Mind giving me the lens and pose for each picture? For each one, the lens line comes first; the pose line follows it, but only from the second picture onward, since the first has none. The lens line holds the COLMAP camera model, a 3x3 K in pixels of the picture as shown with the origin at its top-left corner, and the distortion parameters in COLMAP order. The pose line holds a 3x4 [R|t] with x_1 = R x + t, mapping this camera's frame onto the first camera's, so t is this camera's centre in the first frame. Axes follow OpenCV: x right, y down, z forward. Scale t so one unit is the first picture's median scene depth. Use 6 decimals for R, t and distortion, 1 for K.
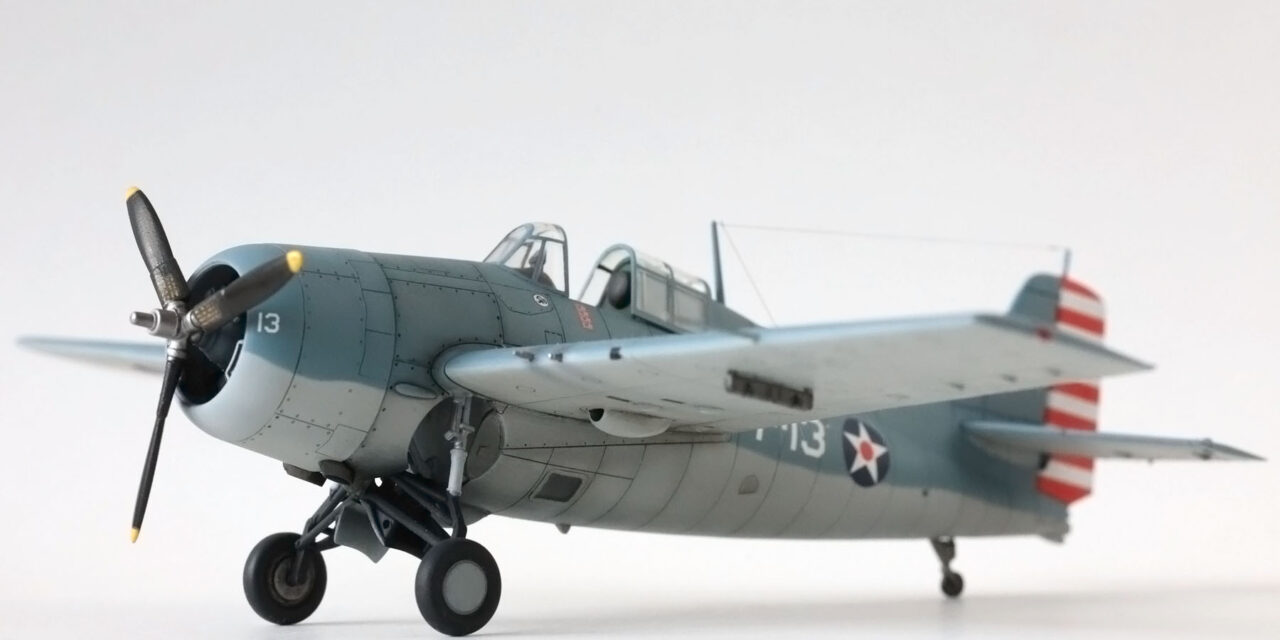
lens RADIAL K [[3672.3, 0, 640.0], [0, 3672.3, 320.0], [0, 0, 1]] dist [0.012091, -9.406814]
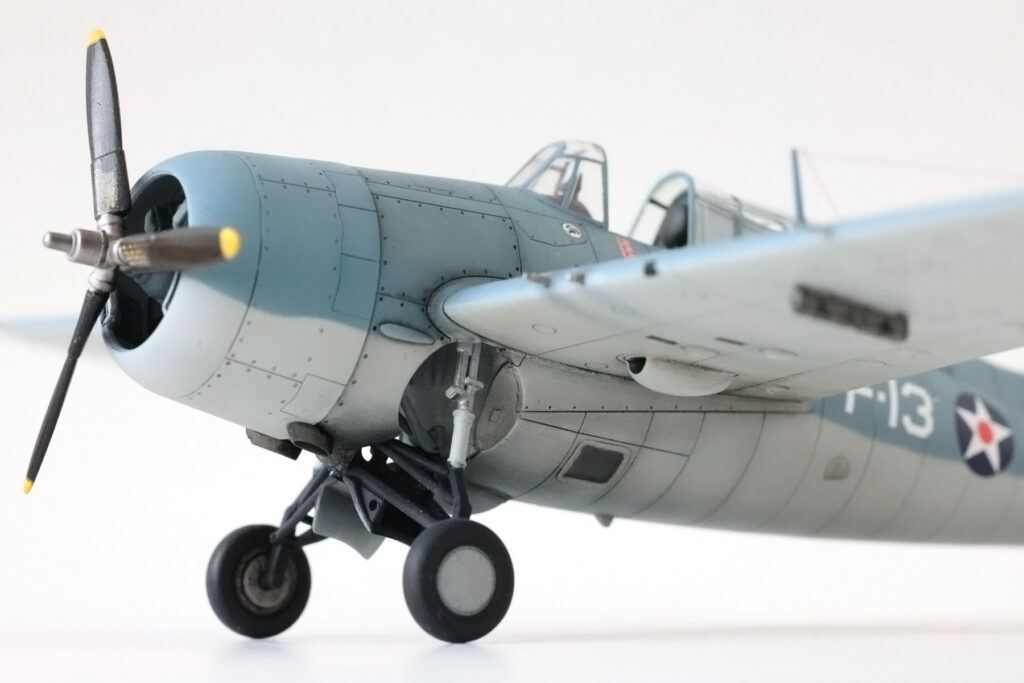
lens RADIAL K [[3250.1, 0, 512.0], [0, 3250.1, 341.5], [0, 0, 1]] dist [-0.054768, 0.992789]
pose [[0.995982, -0.004614, -0.089440, 0.023659], [0.000628, 0.999007, -0.044544, 0.051199], [0.089557, 0.044309, 0.994996, 0.299387]]
